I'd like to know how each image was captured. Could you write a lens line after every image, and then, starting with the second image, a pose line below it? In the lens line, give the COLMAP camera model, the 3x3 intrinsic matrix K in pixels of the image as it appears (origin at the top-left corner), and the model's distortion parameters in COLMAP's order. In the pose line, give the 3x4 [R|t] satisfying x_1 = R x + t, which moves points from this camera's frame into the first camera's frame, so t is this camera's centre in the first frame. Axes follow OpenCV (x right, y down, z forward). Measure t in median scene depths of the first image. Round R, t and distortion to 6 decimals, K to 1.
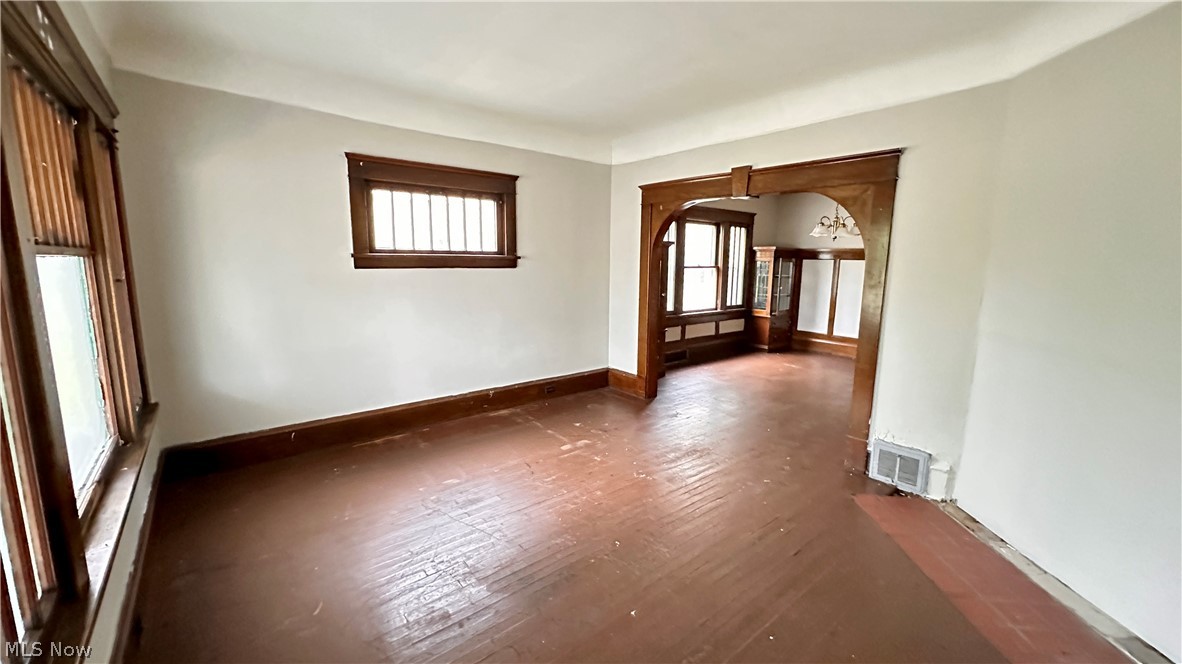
lens RADIAL K [[471.6, 0, 590.6], [0, 471.6, 330.3], [0, 0, 1]] dist [-0.002269, 0.001106]
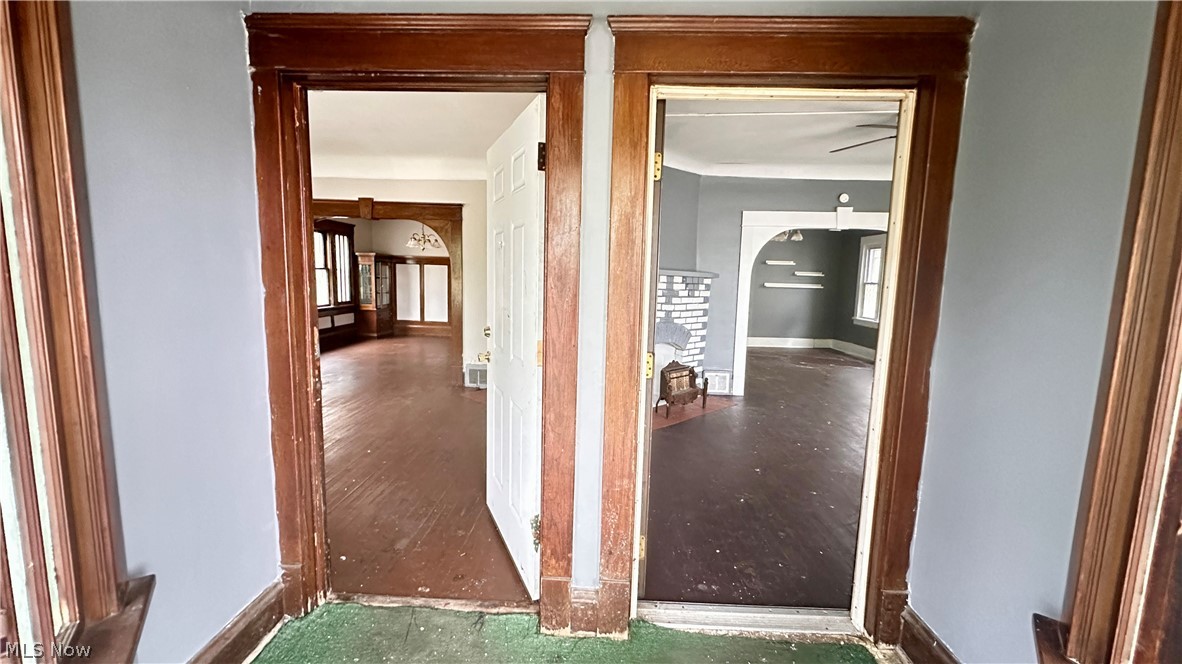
lens RADIAL K [[471.6, 0, 592.5], [0, 471.6, 329.9], [0, 0, 1]] dist [-0.002269, 0.001106]
pose [[0.654875, -0.086818, 0.750734, -0.181566], [0.097040, 0.994816, 0.030396, 0.041850], [-0.749481, 0.052945, 0.659905, -0.239717]]
